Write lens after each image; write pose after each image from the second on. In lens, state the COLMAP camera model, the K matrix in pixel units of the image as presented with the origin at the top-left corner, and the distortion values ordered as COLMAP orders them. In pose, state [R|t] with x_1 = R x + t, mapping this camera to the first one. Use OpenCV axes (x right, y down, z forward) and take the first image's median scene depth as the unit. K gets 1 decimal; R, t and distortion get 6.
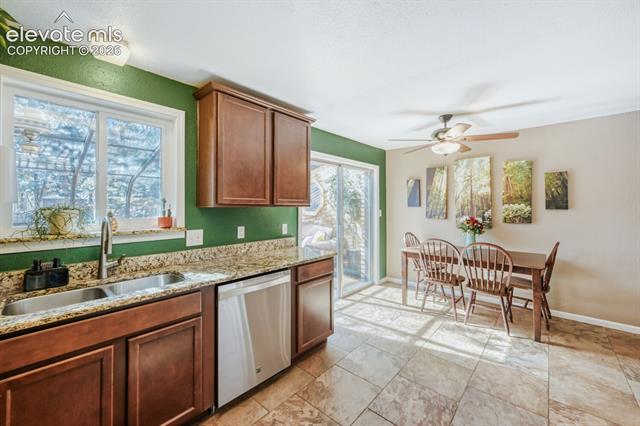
lens RADIAL K [[252.0, 0, 320.7], [0, 252.0, 201.5], [0, 0, 1]] dist [-0.011859, 0.001689]
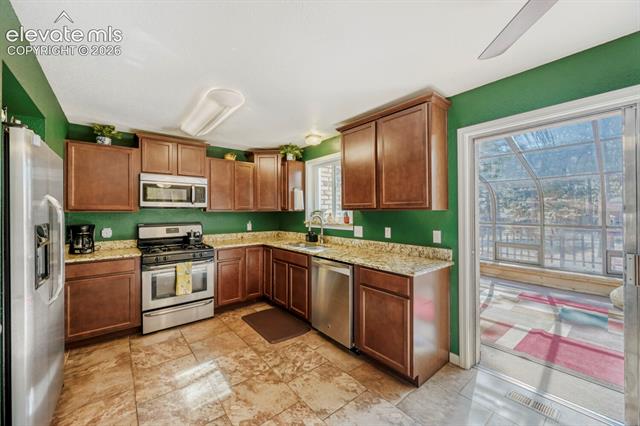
lens RADIAL K [[252.0, 0, 314.6], [0, 252.0, 210.3], [0, 0, 1]] dist [-0.011859, 0.001689]
pose [[-0.157444, 0.000312, -0.987528, 0.728024], [0.025102, 0.999678, -0.003686, 0.015663], [0.987209, -0.025369, -0.157402, 0.733022]]
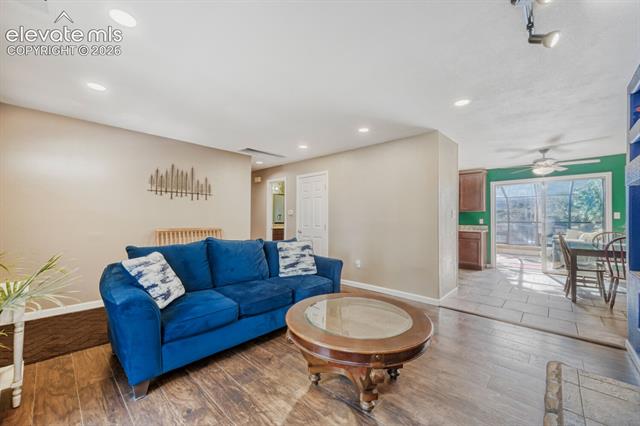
lens RADIAL K [[252.0, 0, 315.1], [0, 252.0, 216.4], [0, 0, 1]] dist [-0.011859, 0.001689]
pose [[-0.031892, -0.003414, -0.999485, 2.060662], [0.018562, 0.999820, -0.004008, 0.048045], [0.999319, -0.018680, -0.031823, -0.363091]]
